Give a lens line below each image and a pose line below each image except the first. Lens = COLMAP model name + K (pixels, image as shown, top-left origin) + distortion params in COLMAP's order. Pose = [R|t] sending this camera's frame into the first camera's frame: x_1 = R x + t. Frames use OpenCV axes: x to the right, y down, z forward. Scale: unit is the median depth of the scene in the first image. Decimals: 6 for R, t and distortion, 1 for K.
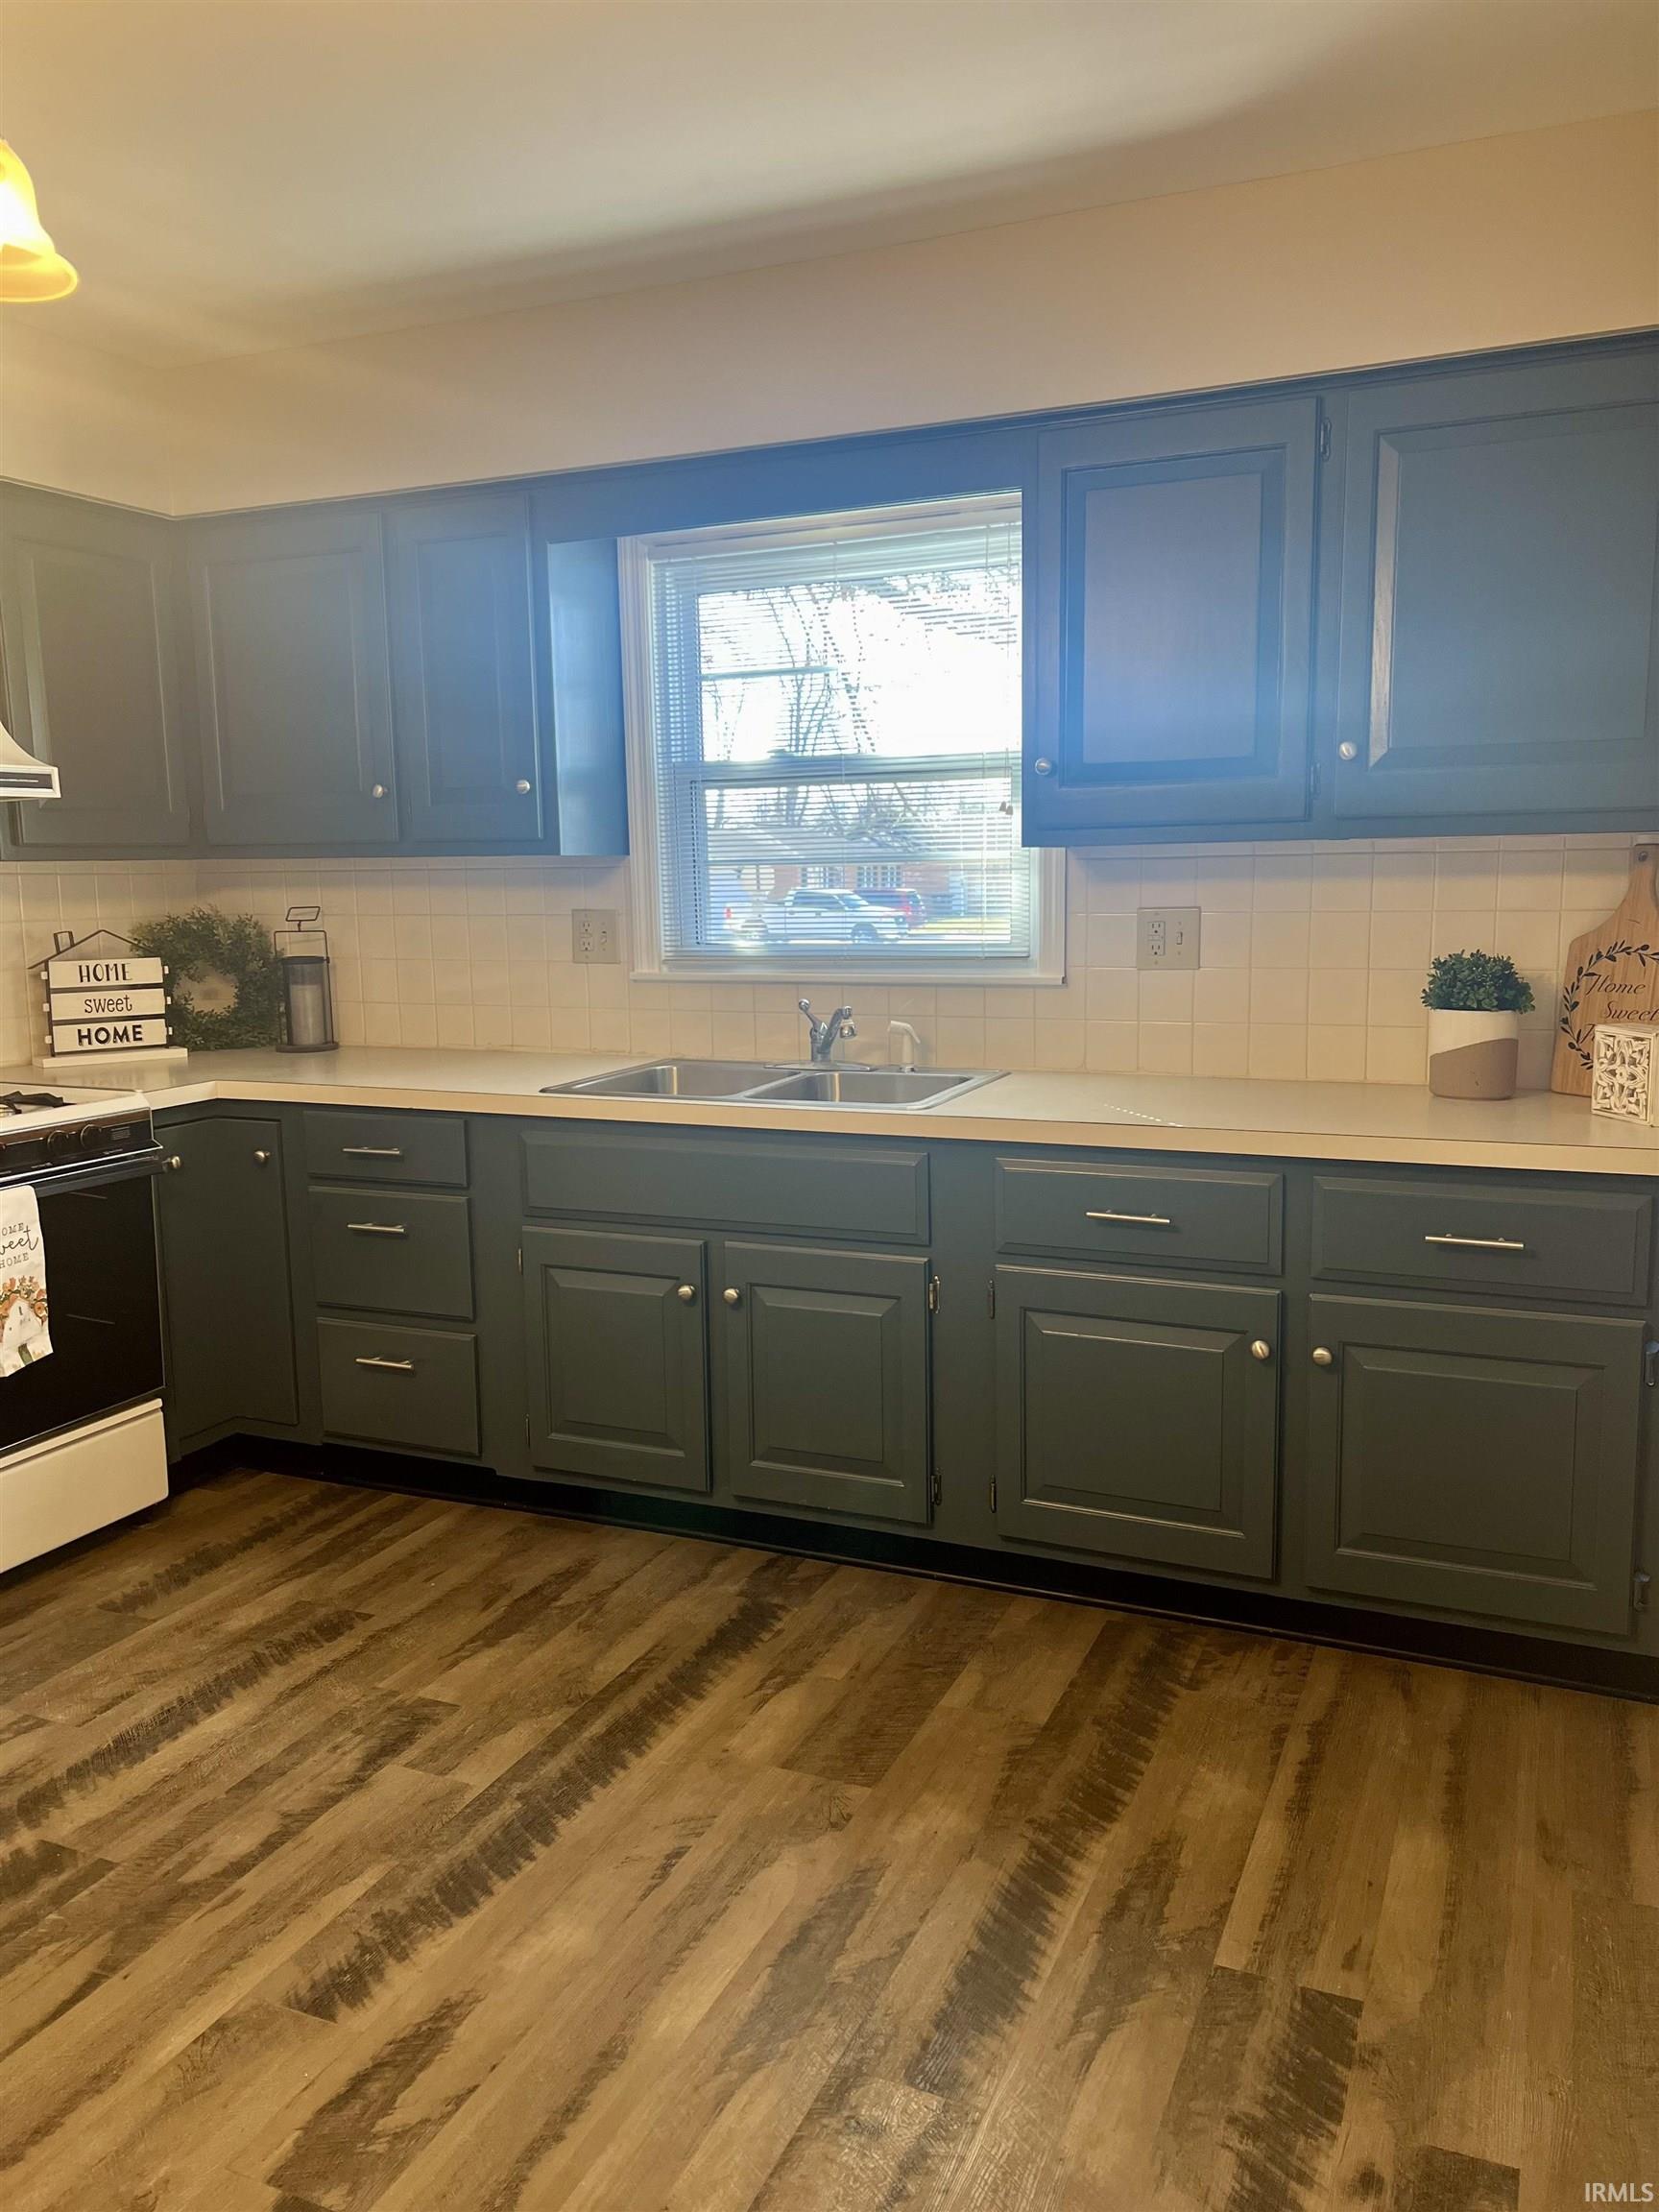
lens RADIAL K [[1659.7, 0, 812.4], [0, 1659.7, 1115.9], [0, 0, 1]] dist [0.047346, -0.051238]
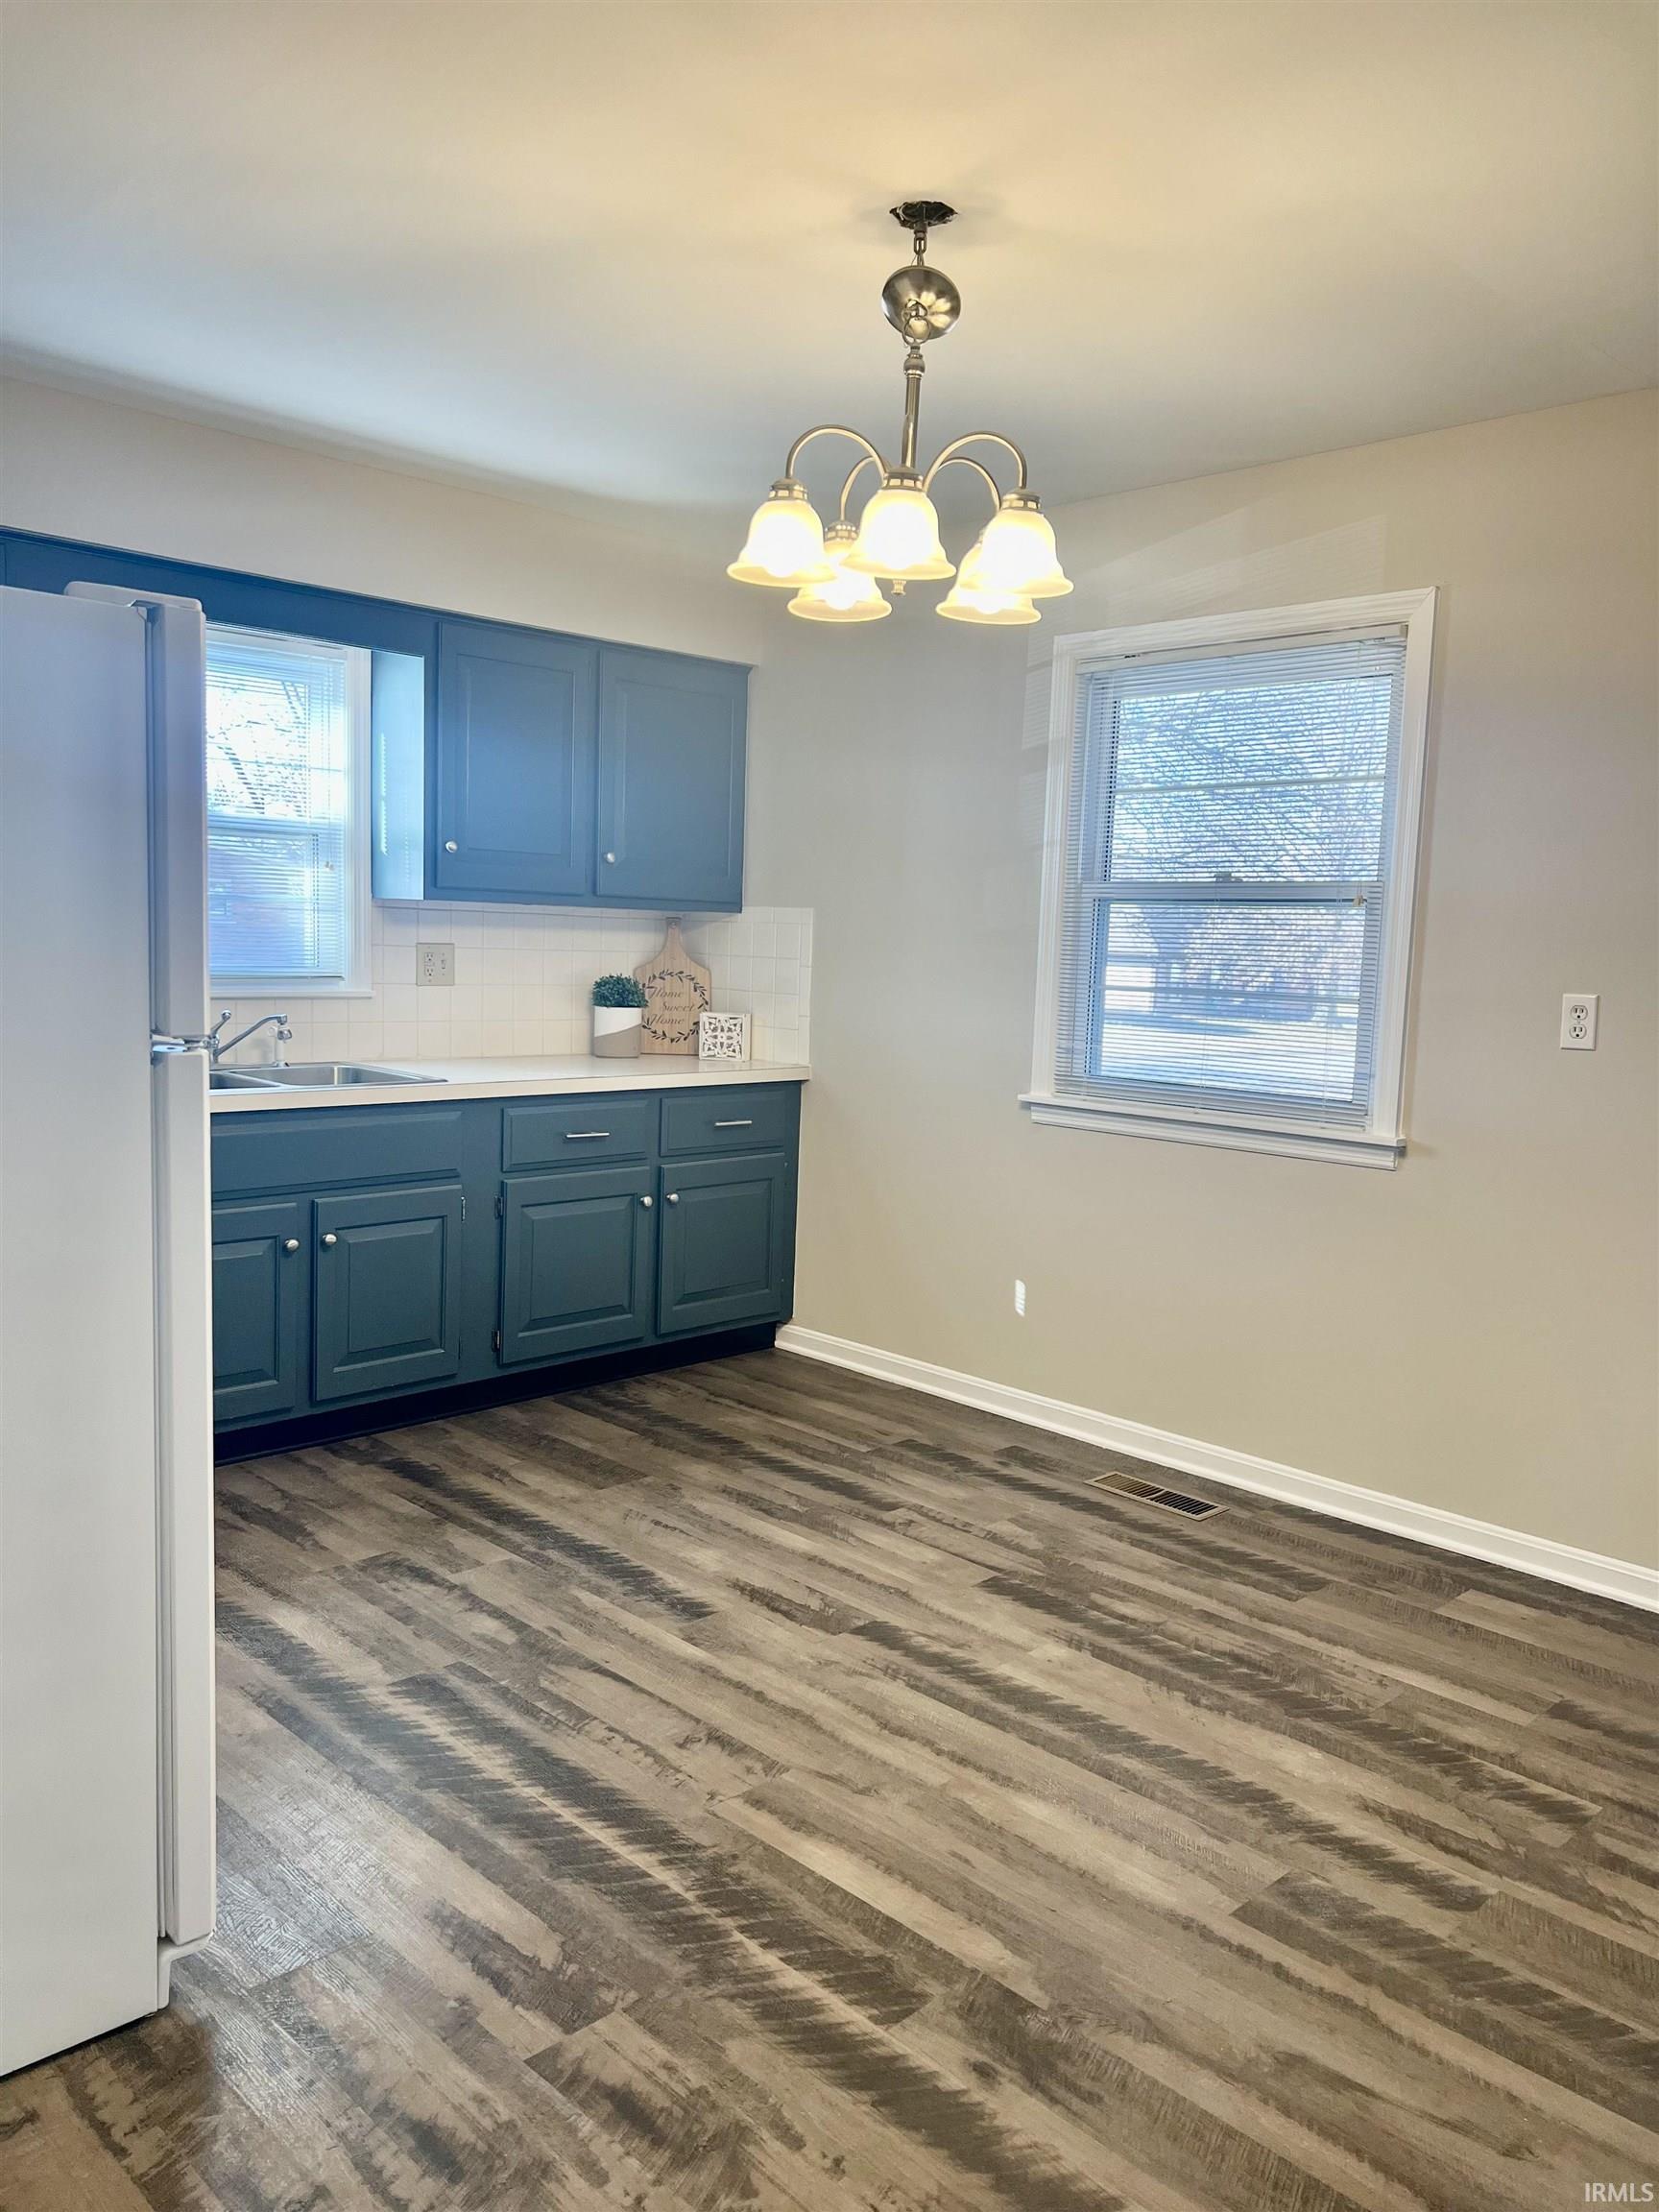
lens RADIAL K [[1659.7, 0, 812.4], [0, 1659.7, 1115.9], [0, 0, 1]] dist [0.047346, -0.051238]
pose [[0.361510, -0.075259, 0.929326, -1.371012], [0.097773, 0.994301, 0.042487, -0.005770], [-0.927228, 0.075503, 0.366808, 0.215270]]
